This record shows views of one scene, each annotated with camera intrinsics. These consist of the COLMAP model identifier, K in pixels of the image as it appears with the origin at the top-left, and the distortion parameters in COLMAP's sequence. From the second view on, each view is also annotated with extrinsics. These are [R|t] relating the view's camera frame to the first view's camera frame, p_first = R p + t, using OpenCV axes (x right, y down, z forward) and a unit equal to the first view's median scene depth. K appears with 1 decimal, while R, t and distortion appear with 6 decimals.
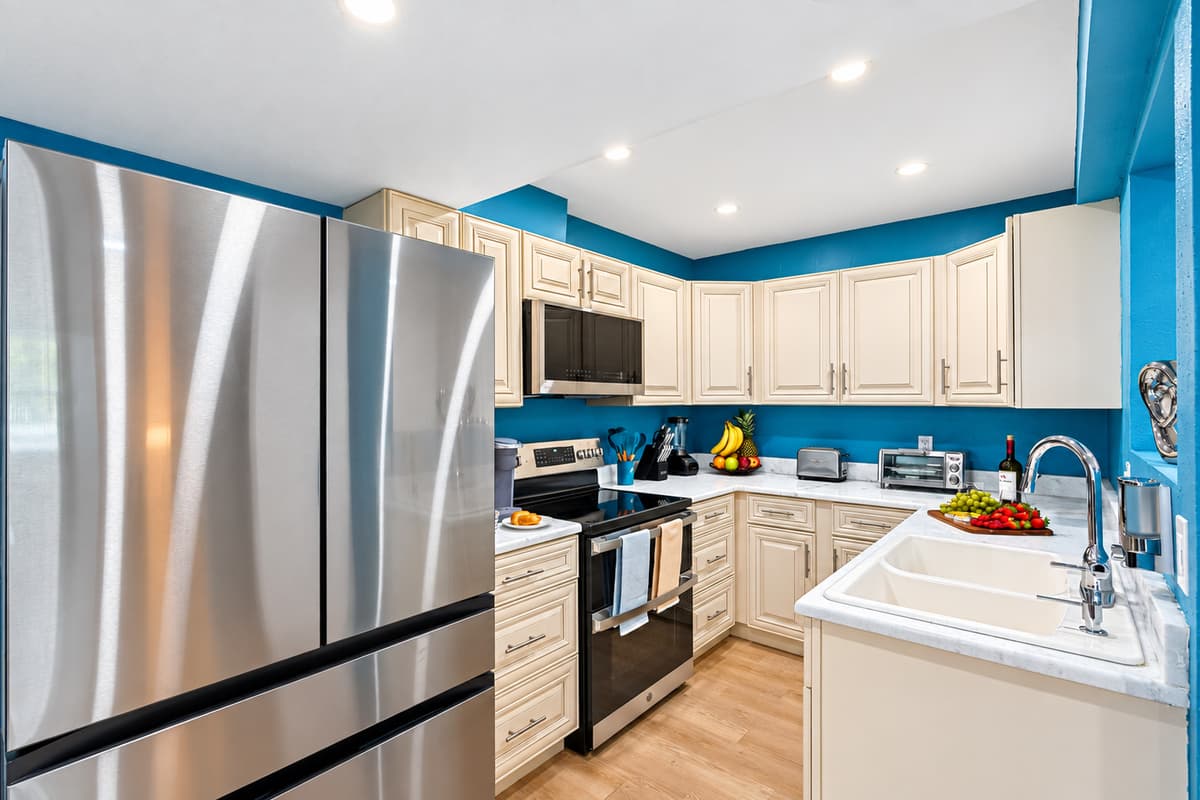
lens RADIAL K [[567.8, 0, 595.8], [0, 567.8, 397.6], [0, 0, 1]] dist [-0.010648, 0.005531]
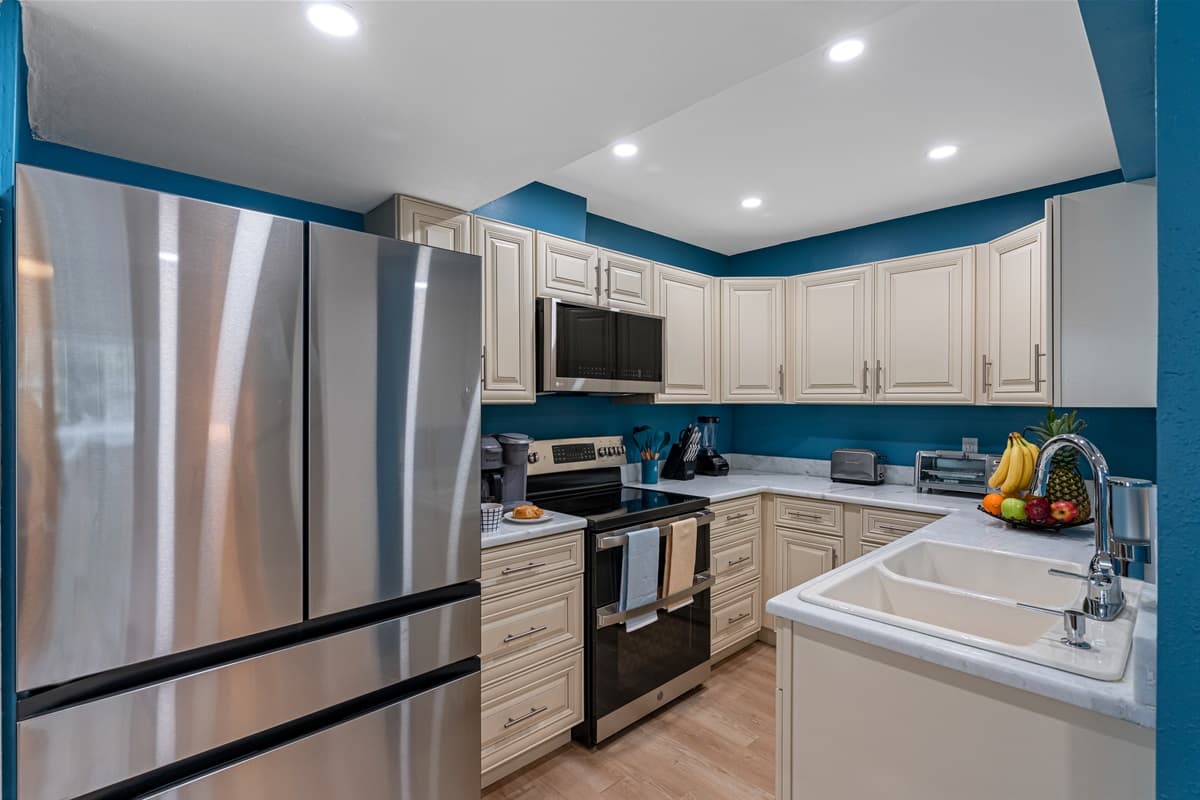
lens RADIAL K [[567.8, 0, 592.0], [0, 567.8, 401.3], [0, 0, 1]] dist [-0.010648, 0.005531]
pose [[0.993163, 0.003839, -0.116670, 0.083443], [-0.003461, 0.999988, 0.003447, 0.007553], [0.116682, -0.003019, 0.993165, -0.001359]]
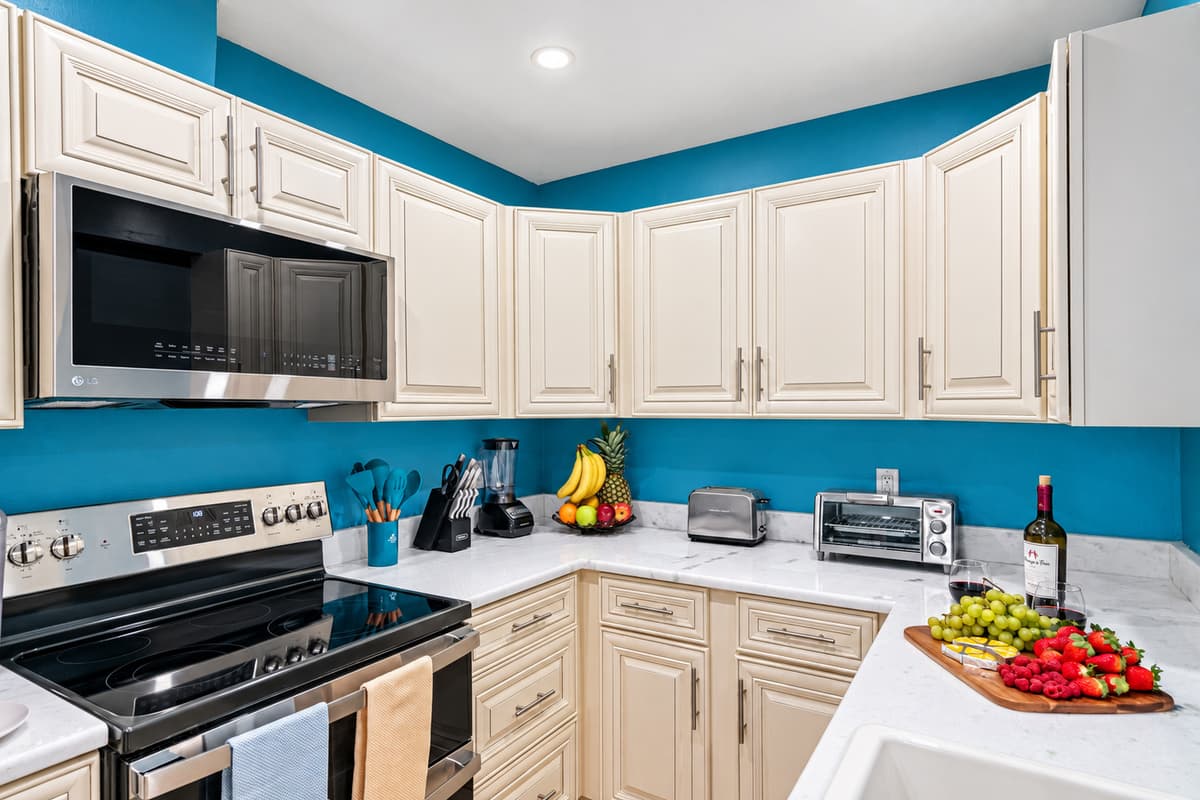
lens RADIAL K [[669.4, 0, 607.5], [0, 669.4, 407.4], [0, 0, 1]] dist [-0.002969, 0.002440]
pose [[0.987232, -0.001485, 0.159284, 0.202648], [0.001280, 0.999998, 0.001392, 0.000560], [-0.159285, -0.001170, 0.987232, 0.400471]]
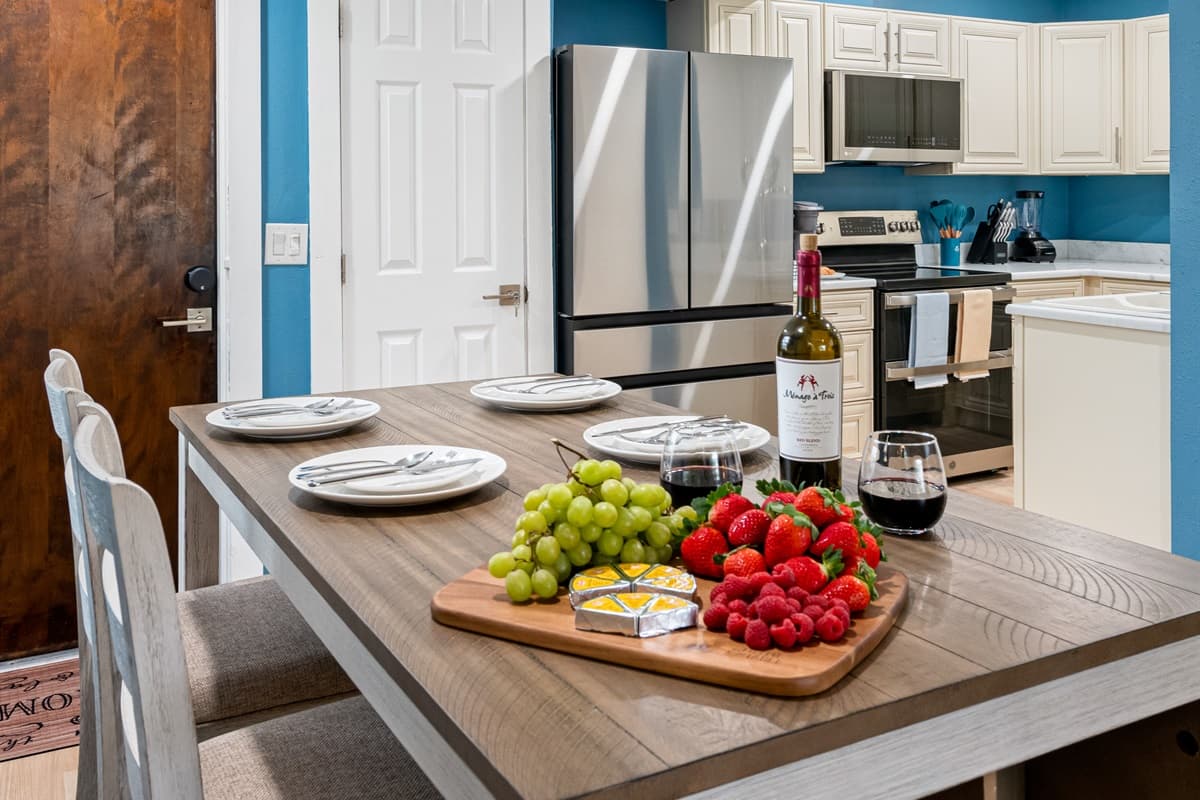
lens RADIAL K [[1136.7, 0, 598.3], [0, 1136.7, 181.7], [0, 0, 1]] dist [0.011076, 0.000000]
pose [[0.933780, 0.000259, -0.357847, 0.213169], [0.000148, 0.999999, 0.001110, 0.027612], [0.357847, -0.001090, 0.933780, -1.012281]]
